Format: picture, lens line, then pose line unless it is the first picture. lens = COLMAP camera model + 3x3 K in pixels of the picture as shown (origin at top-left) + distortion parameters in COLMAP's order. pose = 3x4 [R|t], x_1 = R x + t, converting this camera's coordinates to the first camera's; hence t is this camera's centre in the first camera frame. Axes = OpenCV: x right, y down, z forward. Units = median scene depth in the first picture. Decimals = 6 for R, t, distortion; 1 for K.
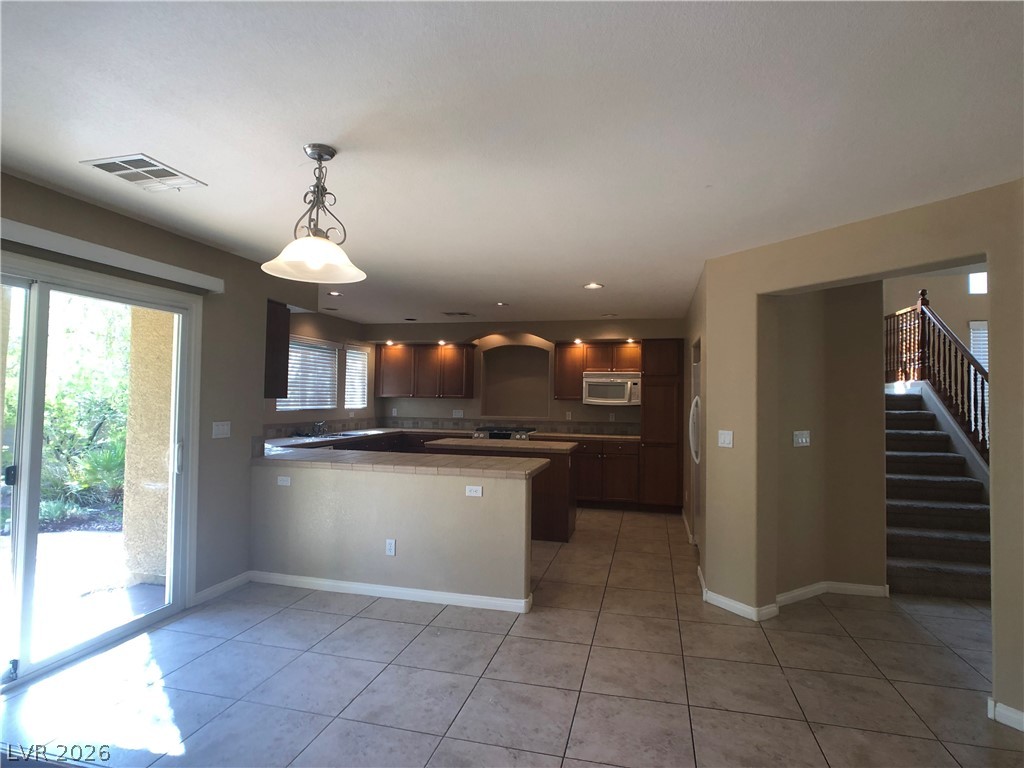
lens RADIAL K [[541.4, 0, 521.9], [0, 541.4, 379.6], [0, 0, 1]] dist [-0.024981, 0.013221]
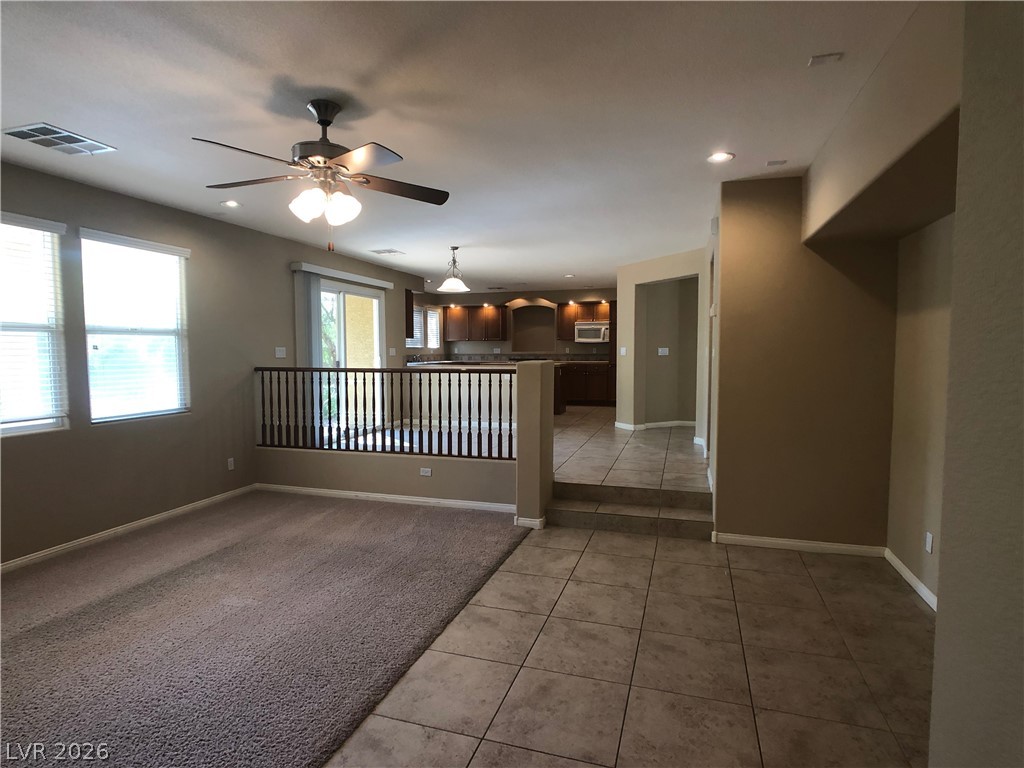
lens RADIAL K [[541.4, 0, 519.9], [0, 541.4, 386.5], [0, 0, 1]] dist [-0.024981, 0.013221]
pose [[0.997864, -0.012343, -0.064148, 0.053230], [0.018676, 0.994905, 0.099071, 0.014363], [0.062599, -0.100058, 0.993011, -0.630171]]
